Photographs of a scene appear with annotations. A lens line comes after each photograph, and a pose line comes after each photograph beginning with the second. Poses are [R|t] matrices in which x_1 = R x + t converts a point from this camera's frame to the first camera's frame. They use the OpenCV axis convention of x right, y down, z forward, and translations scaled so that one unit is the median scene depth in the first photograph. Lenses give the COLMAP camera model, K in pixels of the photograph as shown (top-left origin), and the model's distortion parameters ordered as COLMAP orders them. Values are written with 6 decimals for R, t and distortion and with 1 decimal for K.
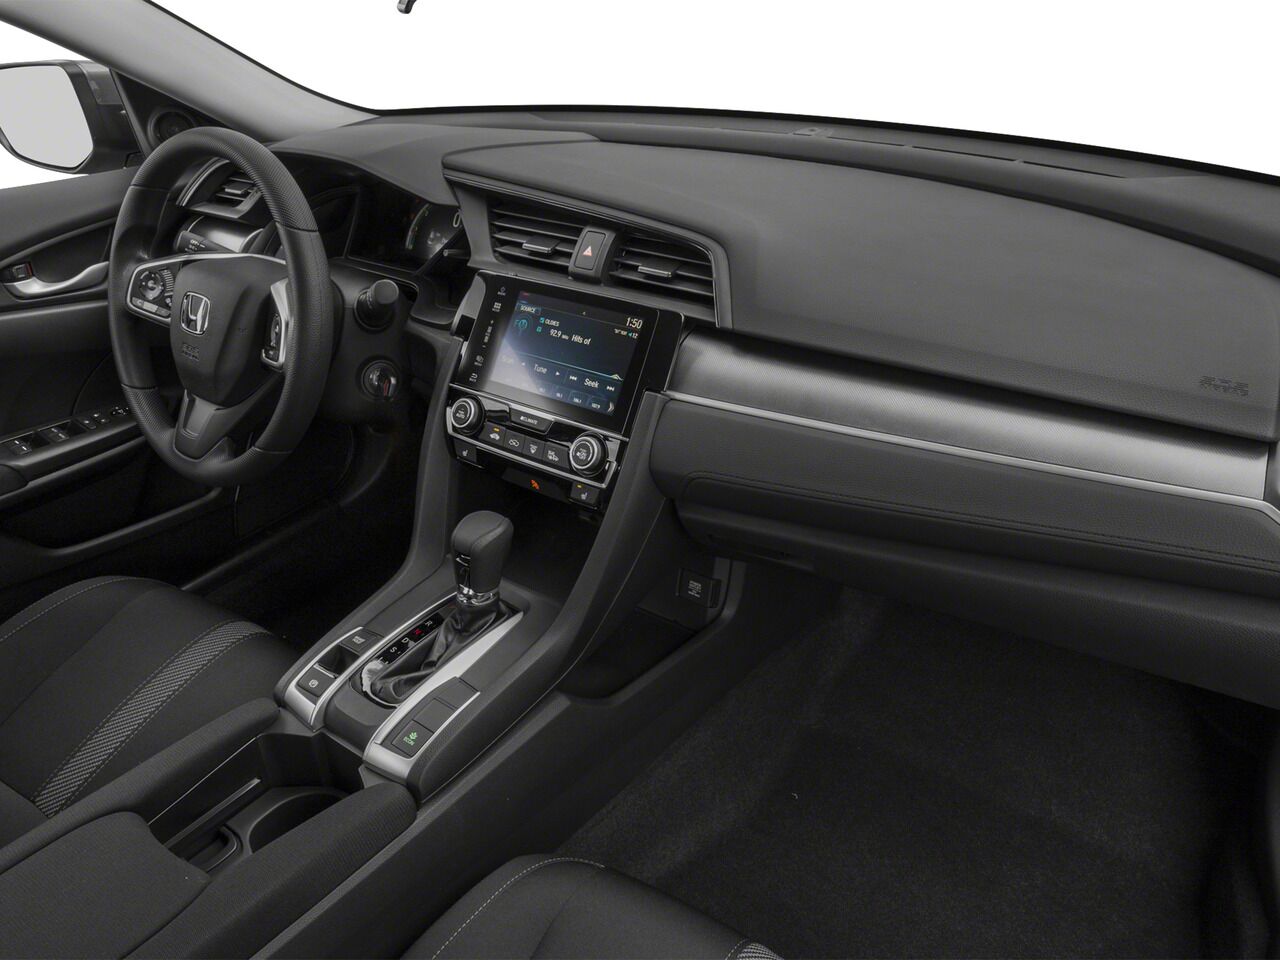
lens RADIAL K [[978.3, 0, 640.0], [0, 978.3, 480.0], [0, 0, 1]] dist [-0.004073, -0.000957]
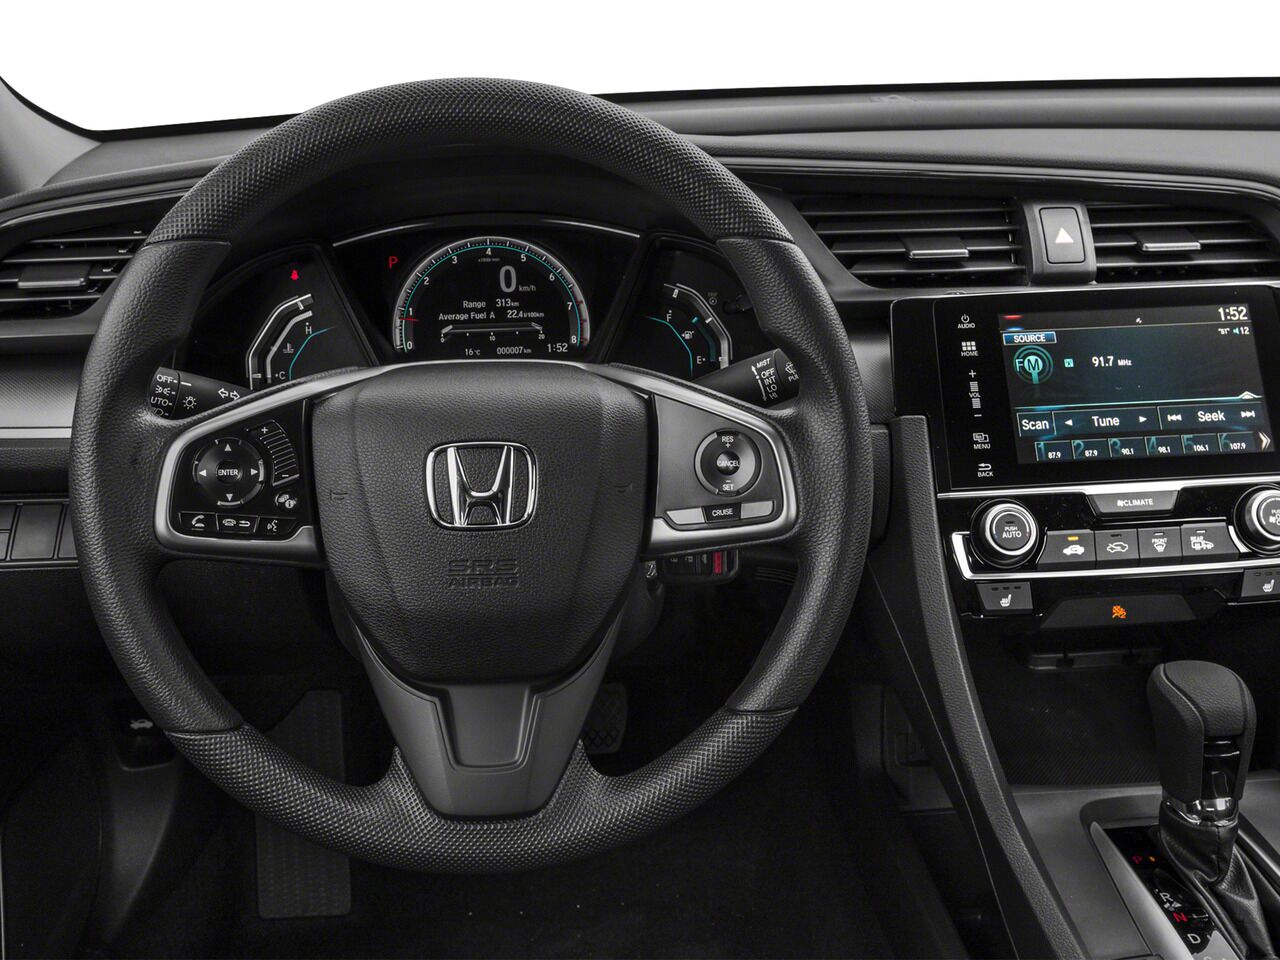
lens RADIAL K [[1317.1, 0, 640.0], [0, 1317.1, 480.0], [0, 0, 1]] dist [0.001176, 0.125388]
pose [[0.738406, -0.220811, 0.637181, -0.845856], [0.319505, 0.946644, -0.042210, -0.135720], [-0.593863, 0.234751, 0.769558, 0.540048]]
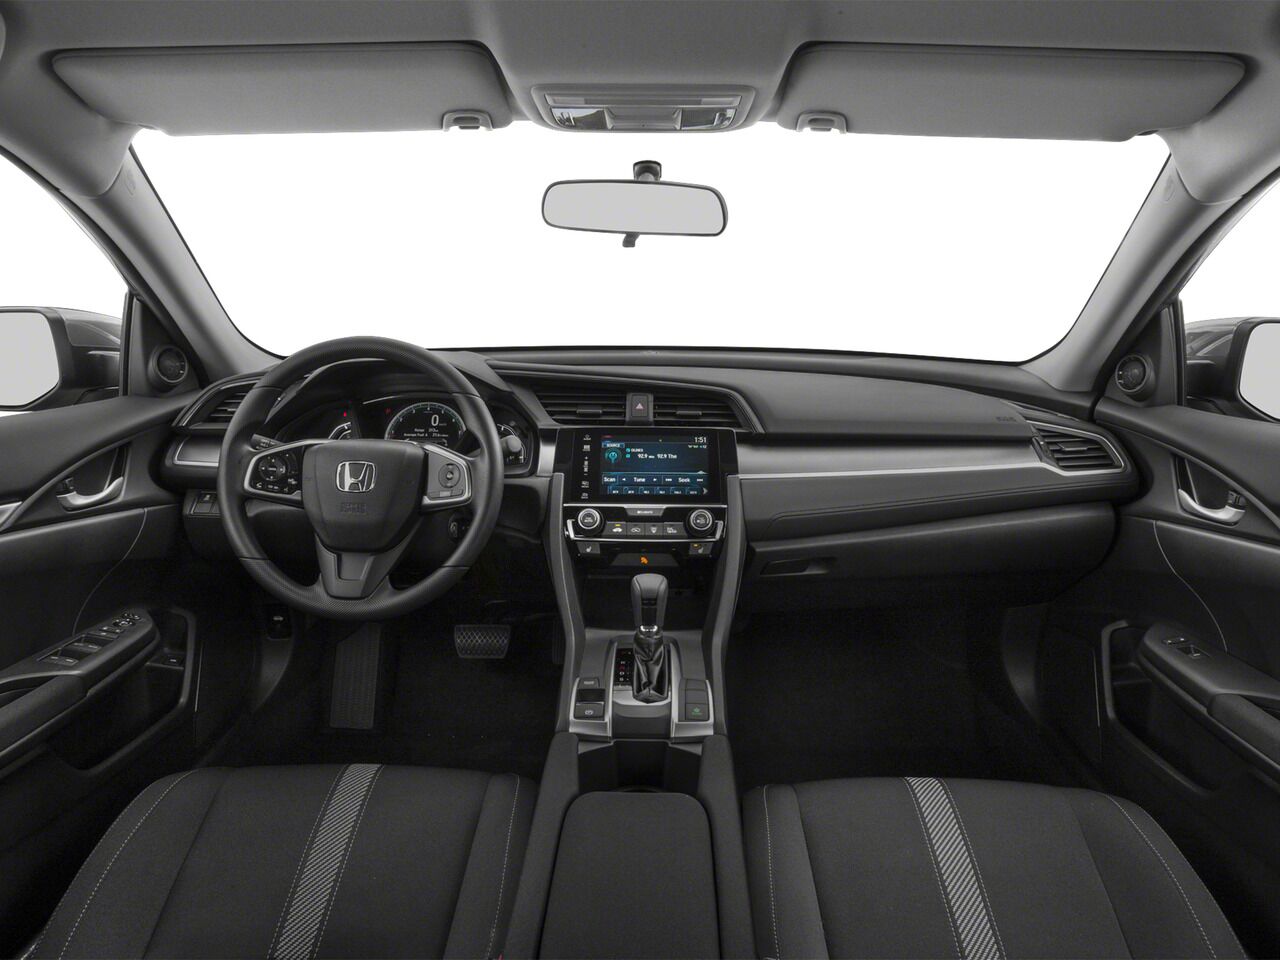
lens RADIAL K [[899.4, 0, 618.9], [0, 899.4, 481.8], [0, 0, 1]] dist [-0.001475, -0.000472]
pose [[0.823087, -0.093078, 0.560237, -0.885219], [0.252269, 0.943734, -0.213837, 0.172352], [-0.508811, 0.317337, 0.800256, -0.075688]]
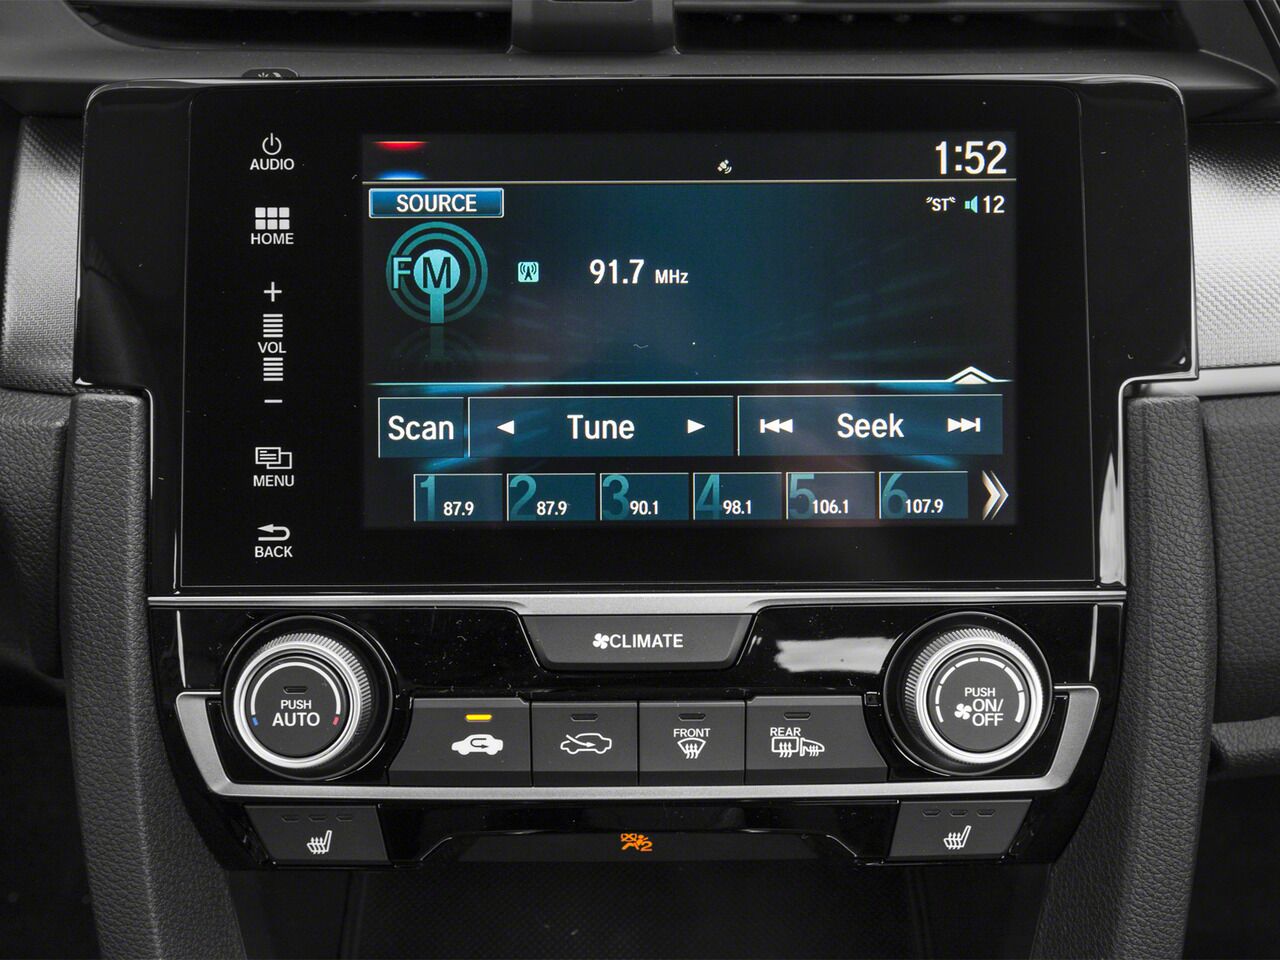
lens RADIAL K [[1350.7, 0, 640.0], [0, 1350.7, 480.0], [0, 0, 1]] dist [0.010988, 0.011913]
pose [[0.795224, -0.317110, 0.516778, -0.271848], [0.273061, 0.948306, 0.161719, -0.151953], [-0.541347, 0.012509, 0.840707, 0.702047]]
